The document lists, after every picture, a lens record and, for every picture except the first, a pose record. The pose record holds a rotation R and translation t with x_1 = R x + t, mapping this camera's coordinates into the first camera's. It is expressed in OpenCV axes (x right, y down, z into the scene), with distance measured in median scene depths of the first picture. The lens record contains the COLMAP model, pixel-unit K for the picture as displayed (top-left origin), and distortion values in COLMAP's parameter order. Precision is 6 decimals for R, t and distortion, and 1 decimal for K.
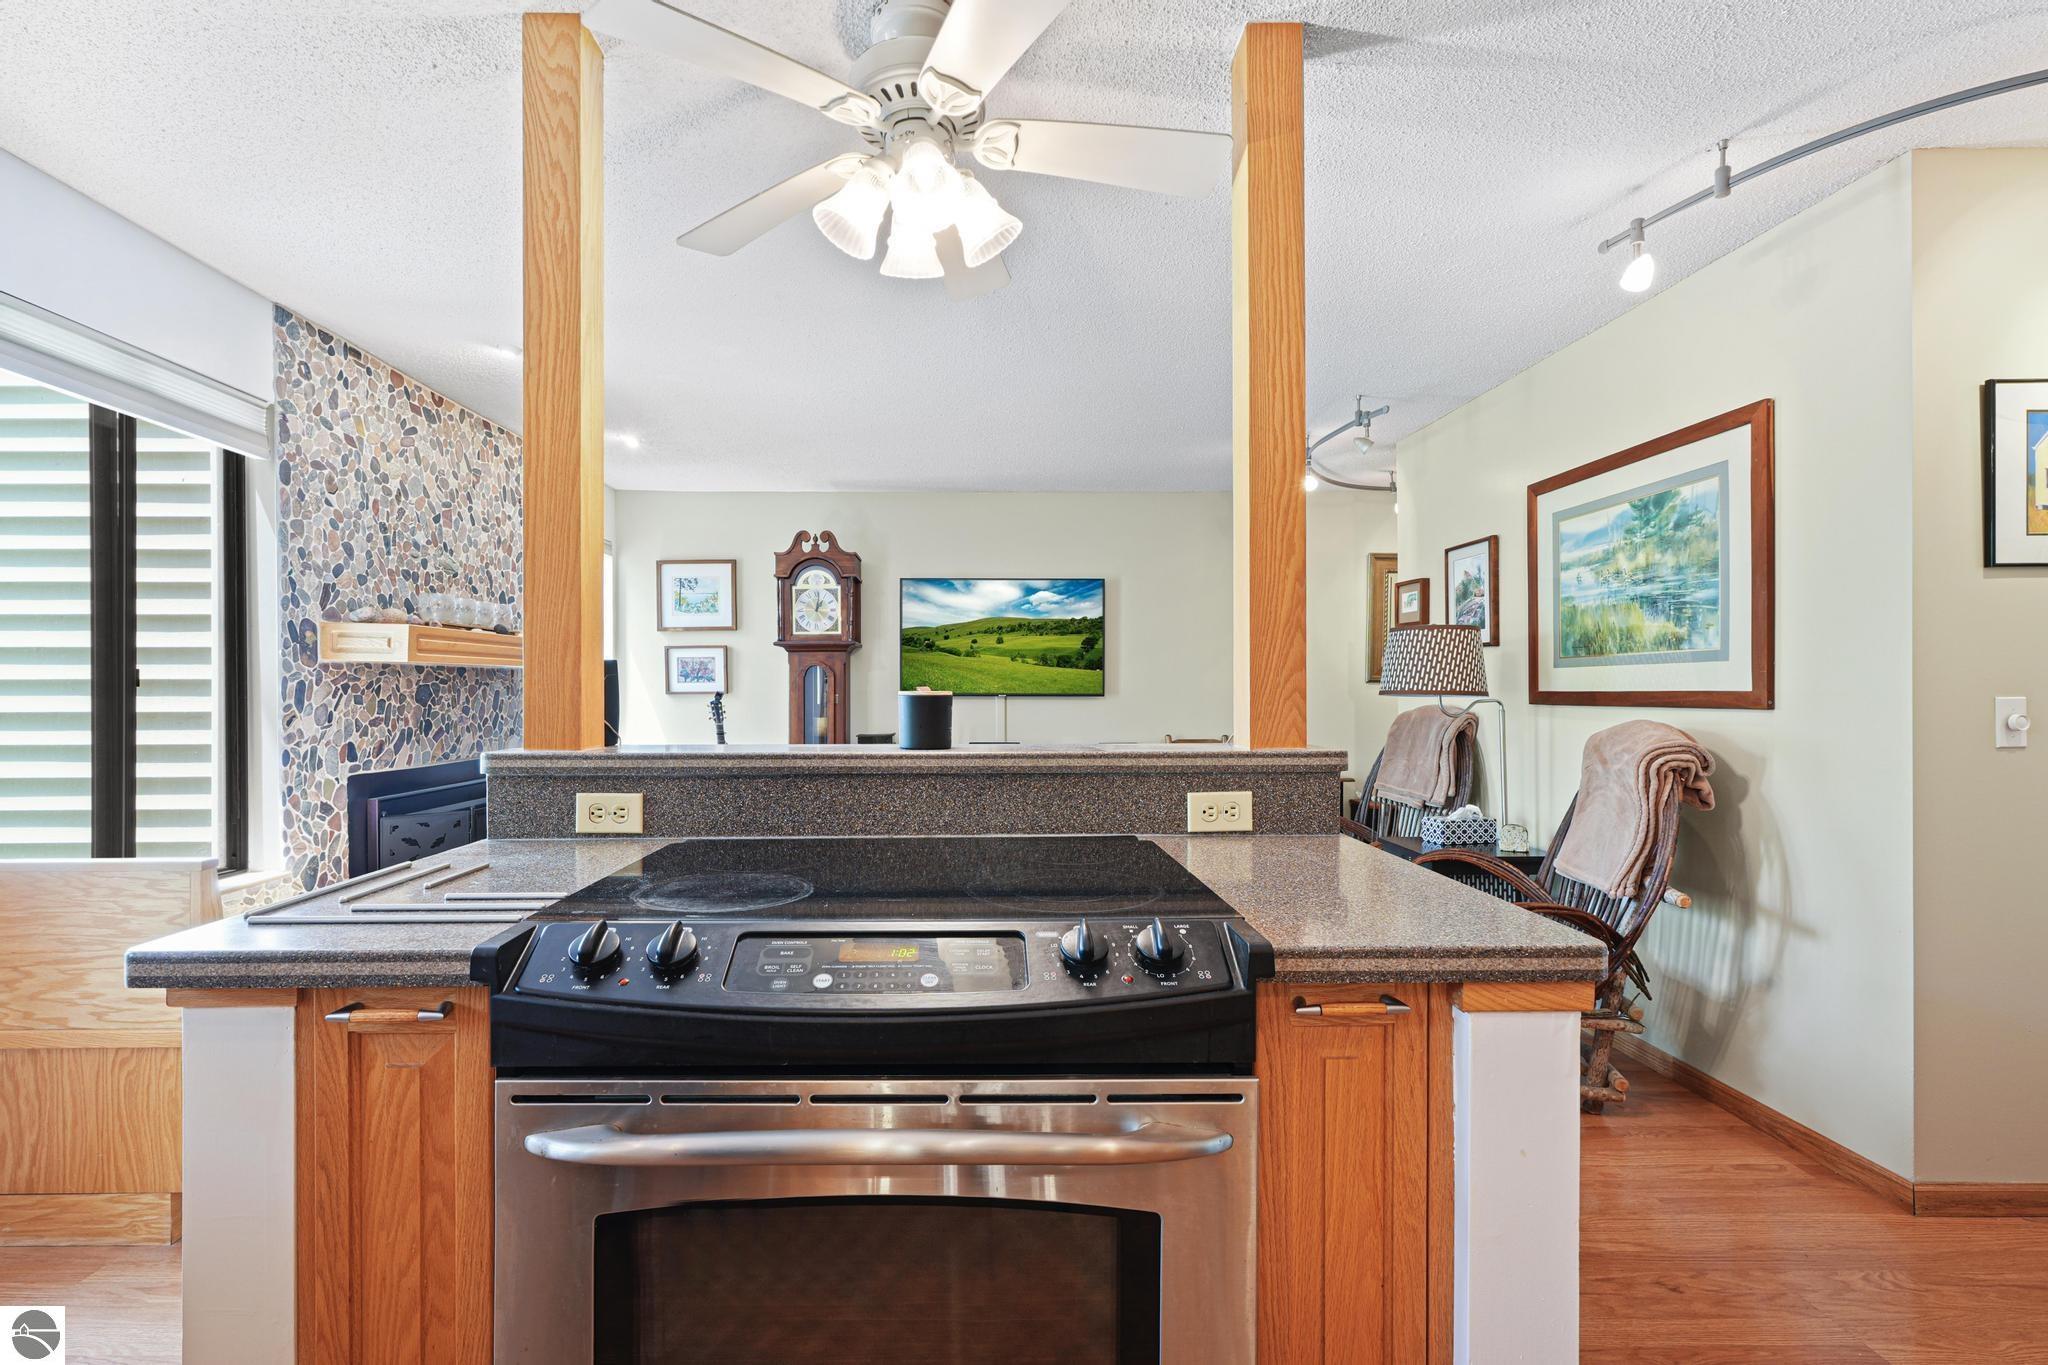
lens RADIAL K [[911.1, 0, 978.7], [0, 911.1, 687.3], [0, 0, 1]] dist [-0.000560, 0.000338]
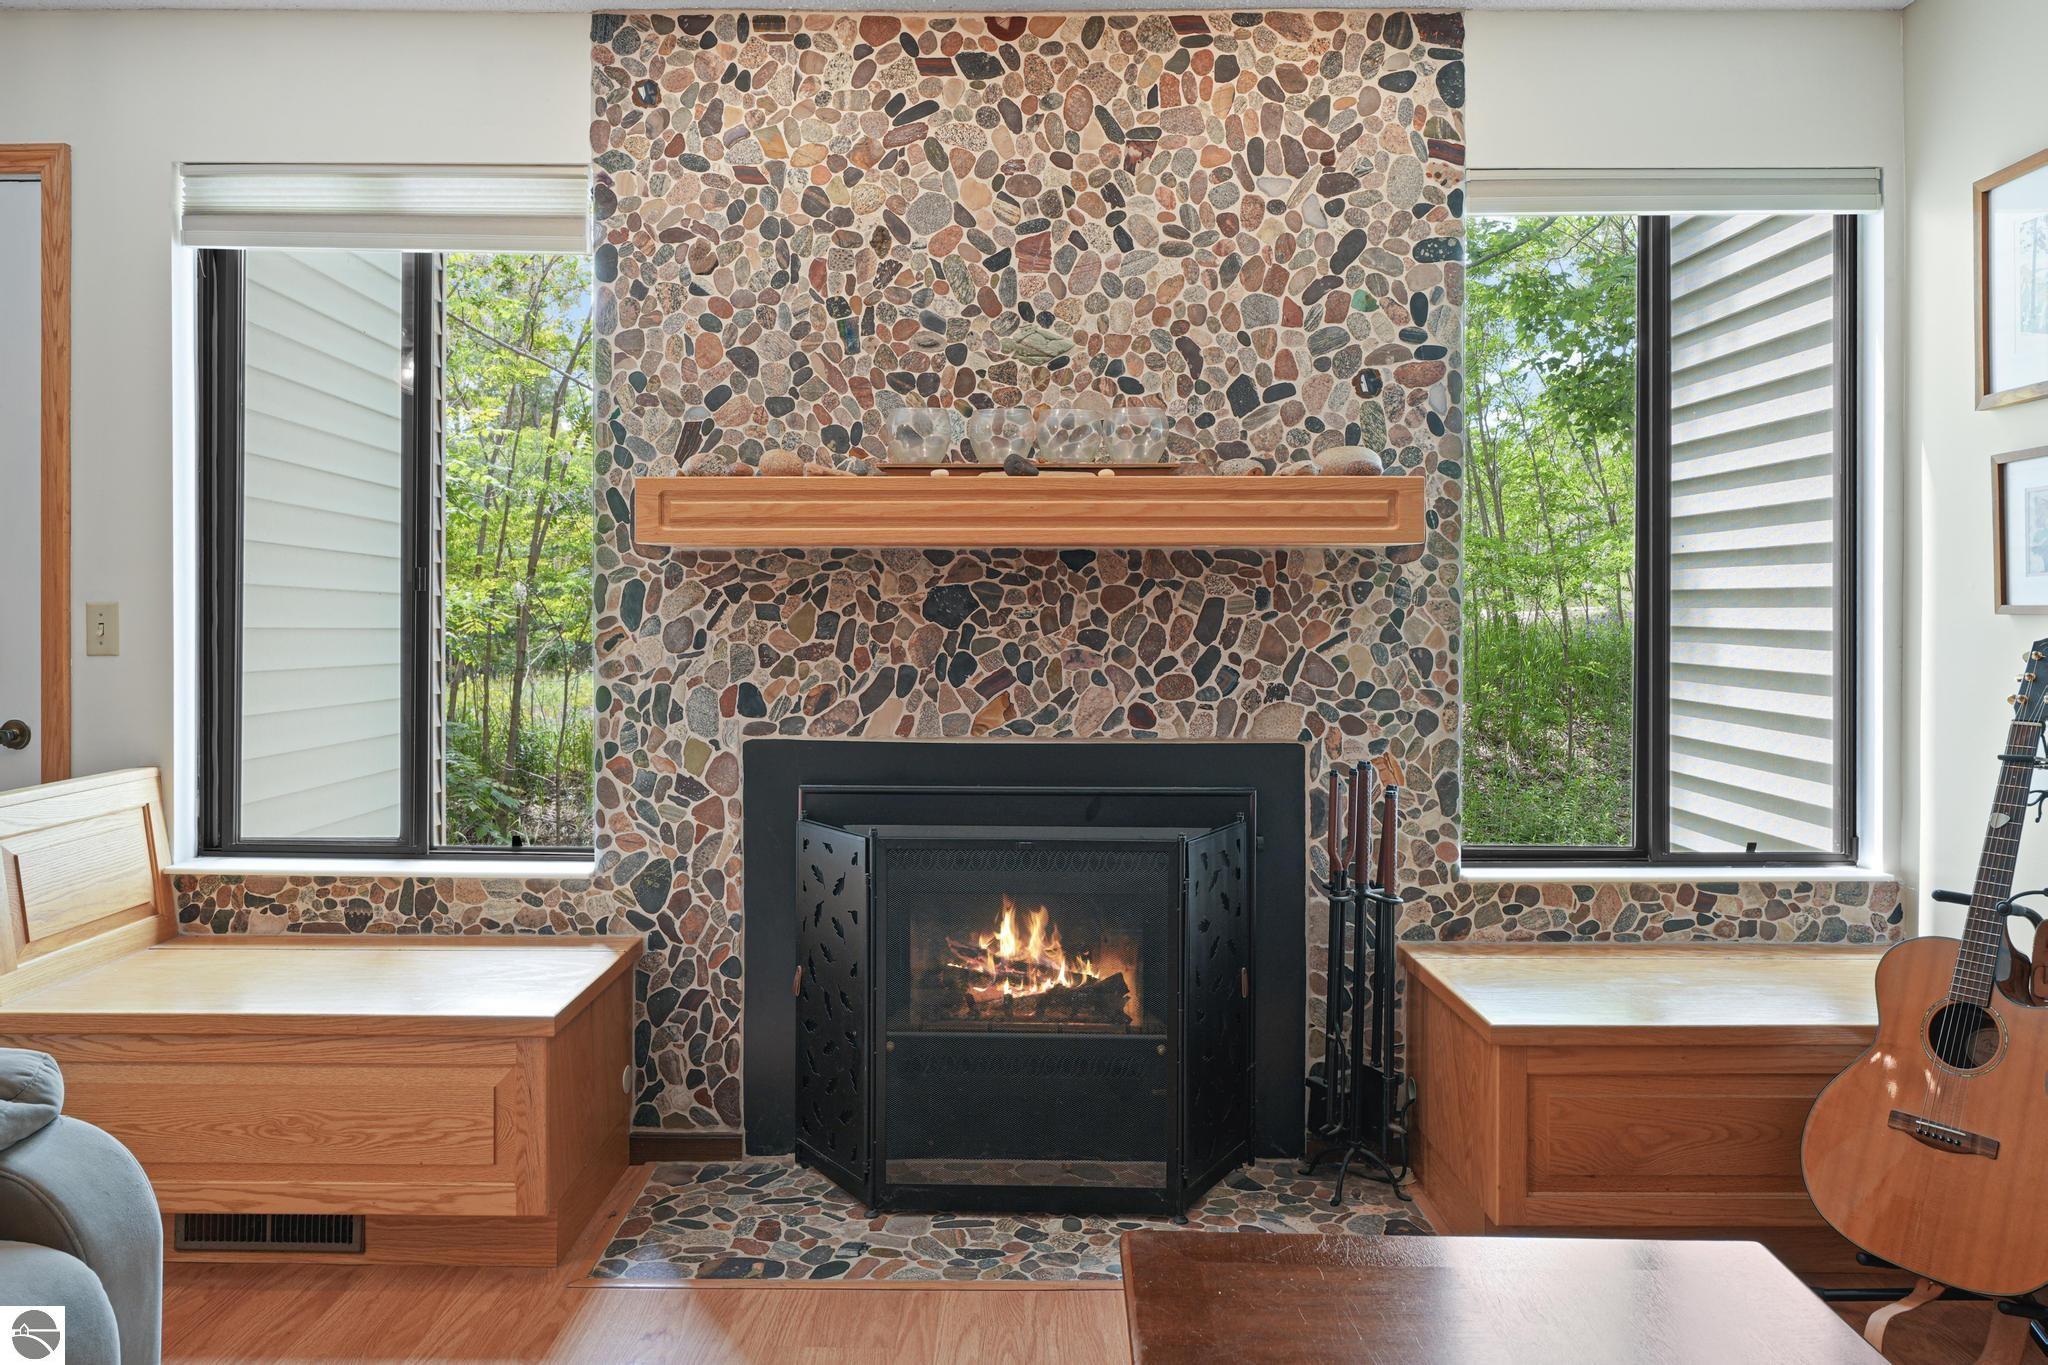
lens RADIAL K [[1437.8, 0, 1011.0], [0, 1437.8, 608.1], [0, 0, 1]] dist [-0.008915, -0.000710]
pose [[-0.008863, 0.004239, -0.999952, 0.215130], [0.000150, 0.999991, 0.004238, 0.006354], [0.999961, -0.000113, -0.008864, 1.036029]]
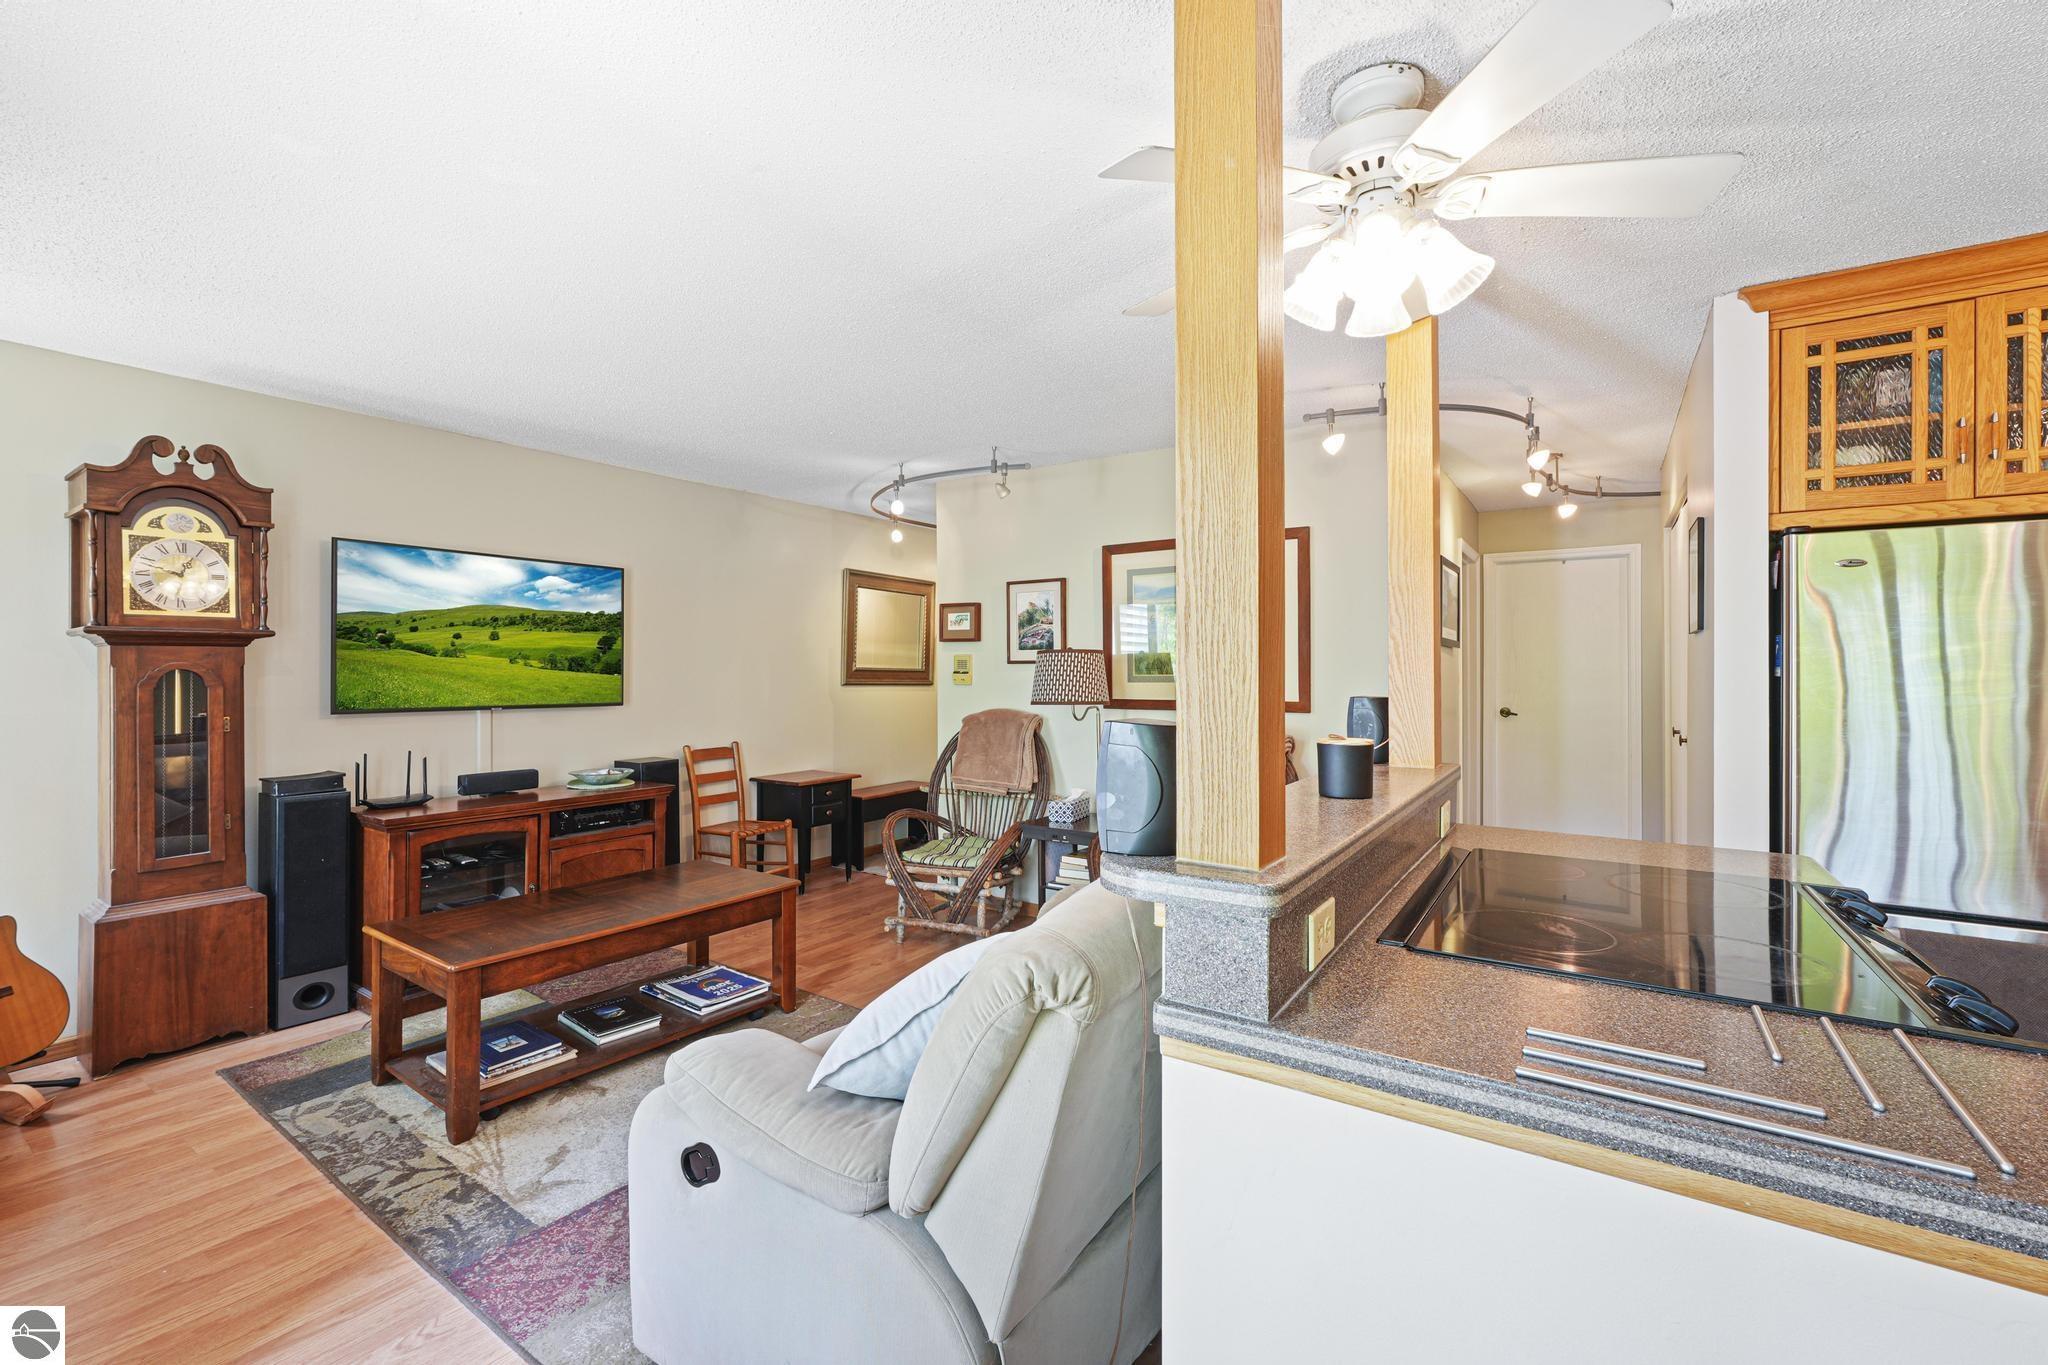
lens RADIAL K [[877.1, 0, 1015.1], [0, 877.1, 670.1], [0, 0, 1]] dist [0.000504, 0.000539]
pose [[0.569456, 0.001603, 0.822020, -0.497320], [-0.000978, 0.999999, -0.001273, -0.034011], [-0.822021, -0.000079, 0.569457, 0.344871]]
